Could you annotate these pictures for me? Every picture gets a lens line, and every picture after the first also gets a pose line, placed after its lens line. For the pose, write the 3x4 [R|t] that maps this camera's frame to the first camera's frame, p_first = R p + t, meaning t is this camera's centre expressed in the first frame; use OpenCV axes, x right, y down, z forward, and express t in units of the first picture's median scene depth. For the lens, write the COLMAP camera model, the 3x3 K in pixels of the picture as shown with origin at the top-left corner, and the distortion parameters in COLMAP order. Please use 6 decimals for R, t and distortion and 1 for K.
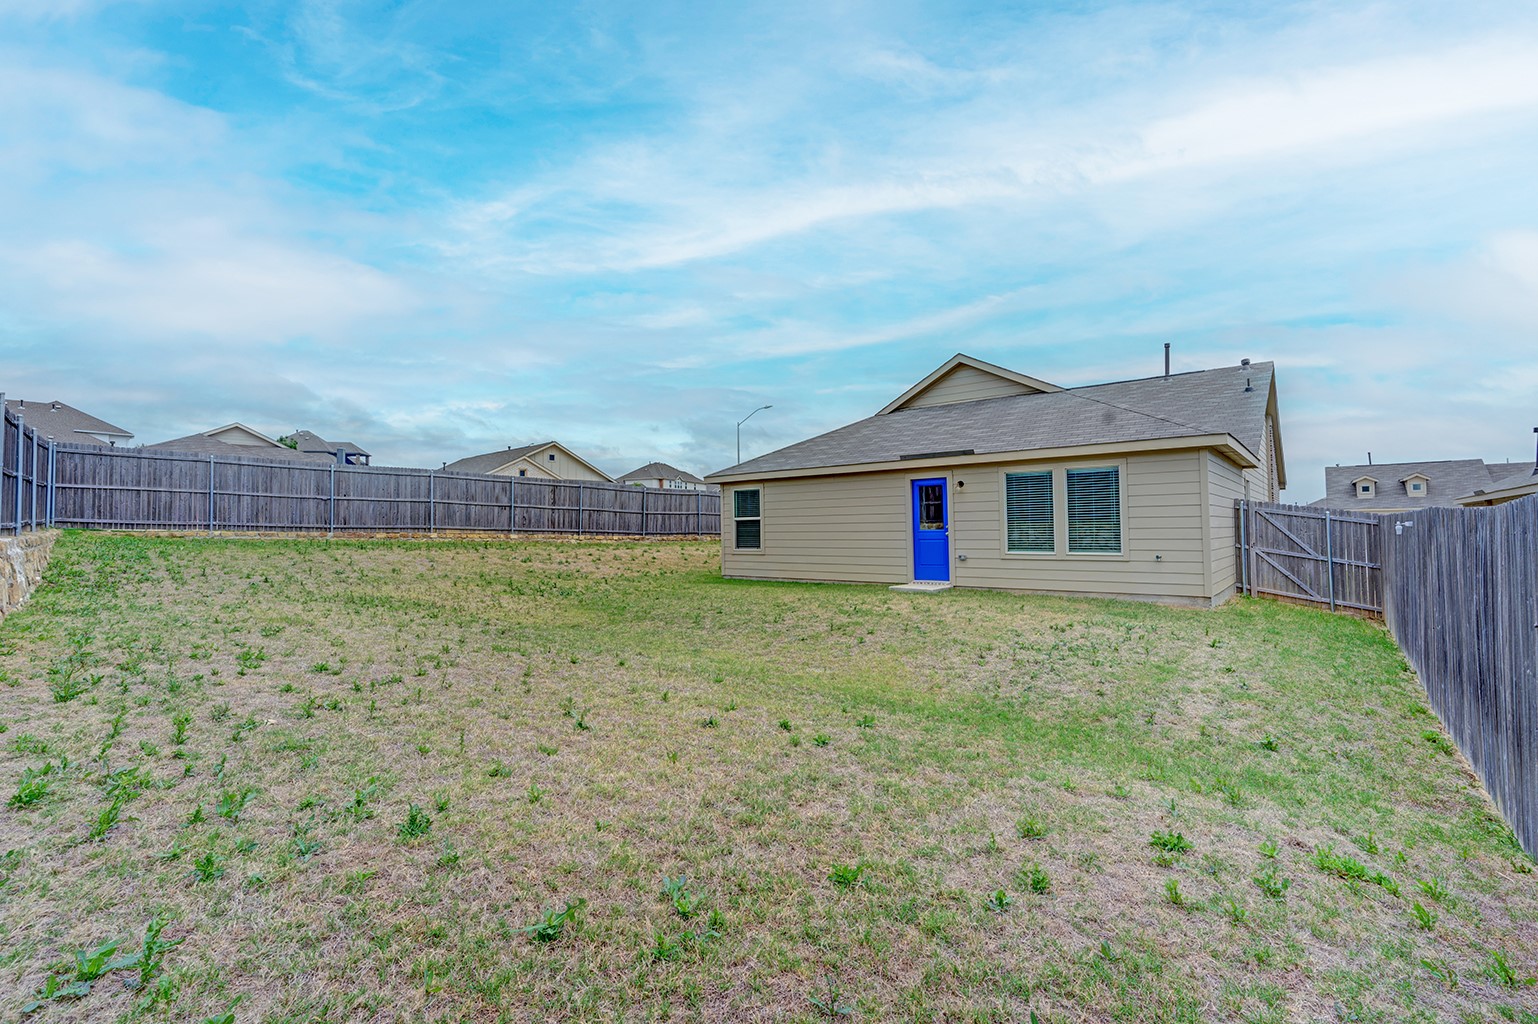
lens RADIAL K [[686.0, 0, 777.2], [0, 686.0, 514.5], [0, 0, 1]] dist [-0.003180, -0.000079]
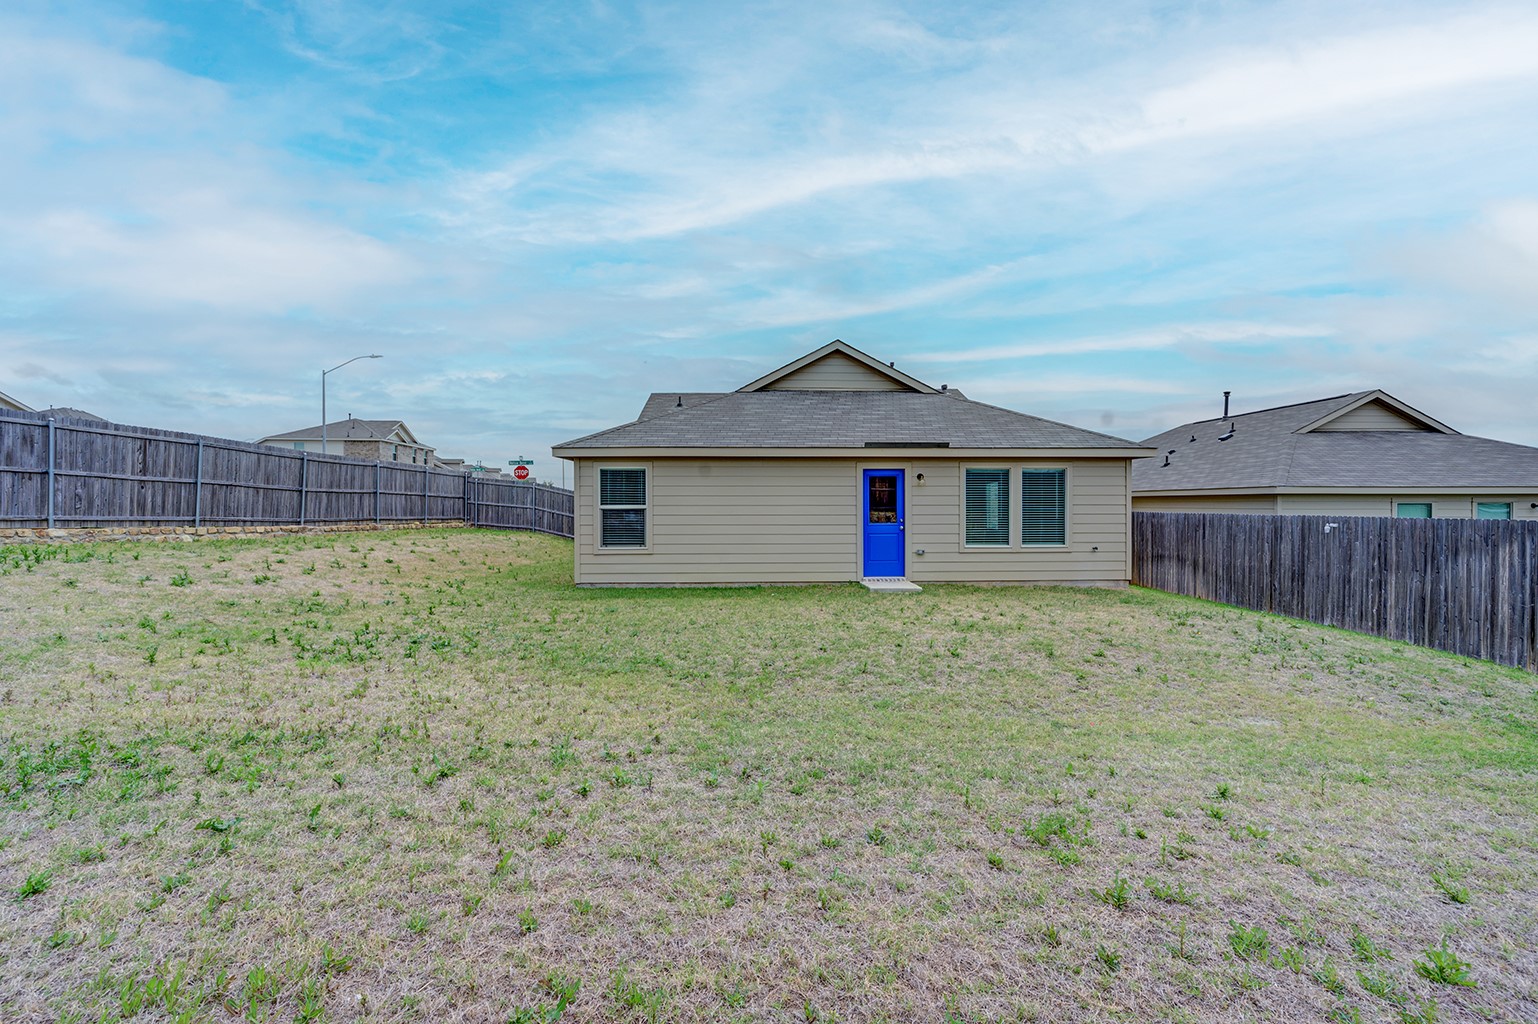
lens RADIAL K [[614.7, 0, 769.9], [0, 614.7, 512.4], [0, 0, 1]] dist [-0.001384, -0.000295]
pose [[0.747193, -0.000558, 0.664607, -0.382379], [-0.021996, 0.999431, 0.025567, -0.009248], [-0.664244, -0.033722, 0.746755, 0.394565]]
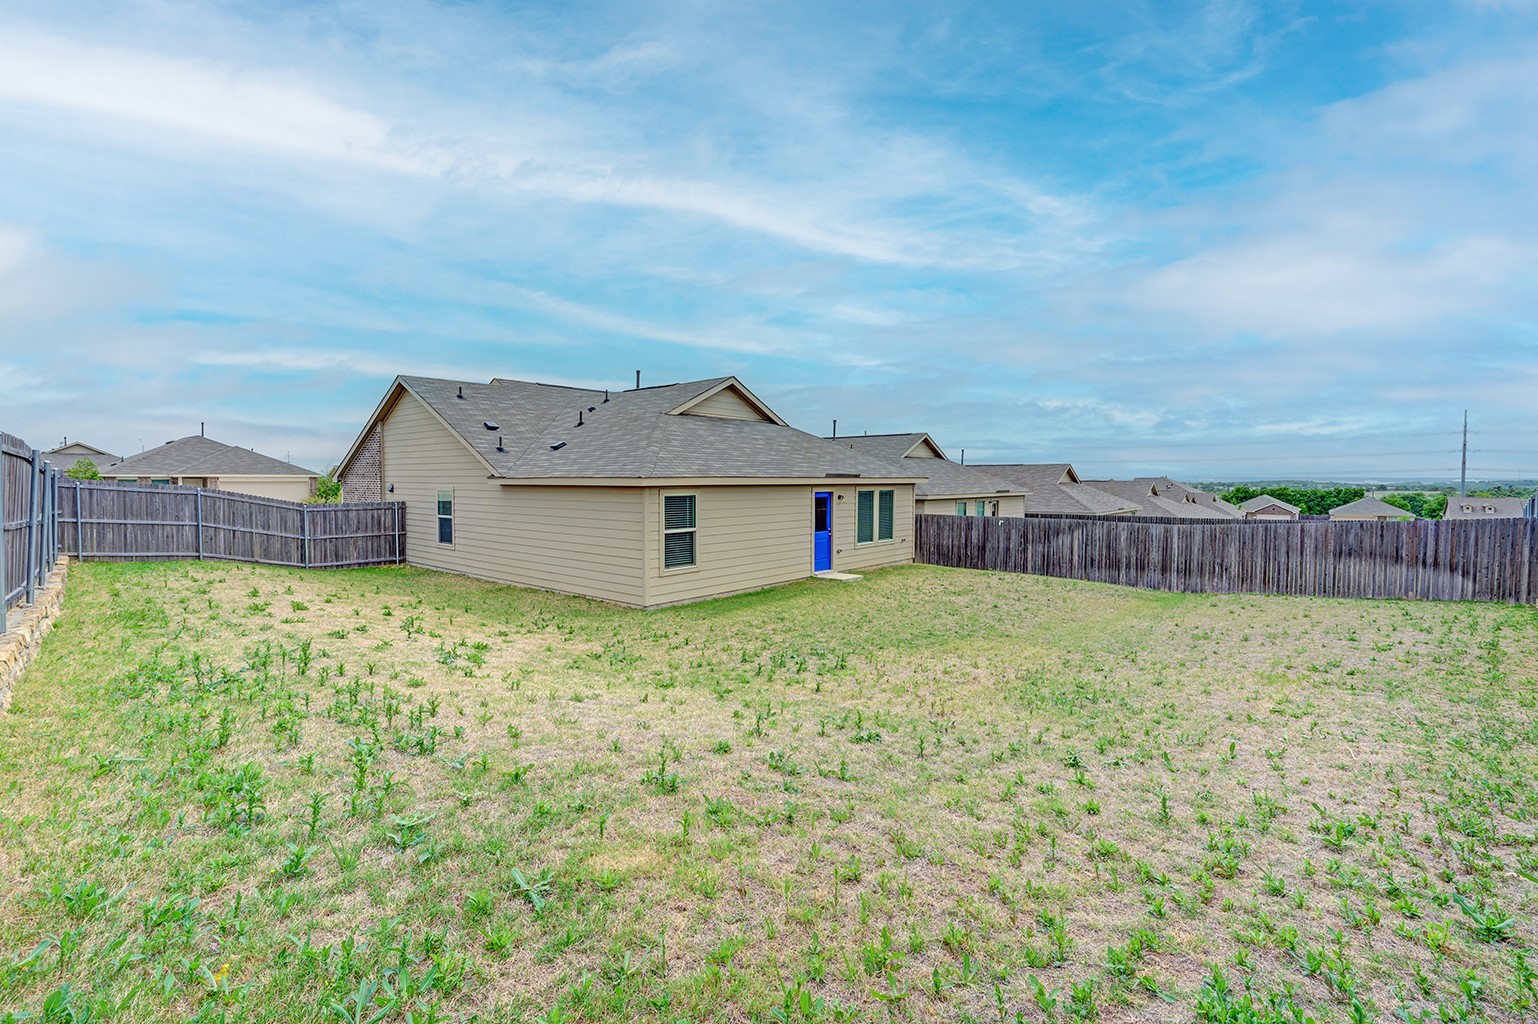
lens RADIAL K [[686.0, 0, 779.6], [0, 686.0, 498.8], [0, 0, 1]] dist [-0.003180, -0.000079]
pose [[0.005865, -0.020745, 0.999768, -0.887405], [-0.025563, 0.999455, 0.020888, -0.053573], [-0.999656, -0.025680, 0.005331, 0.899311]]
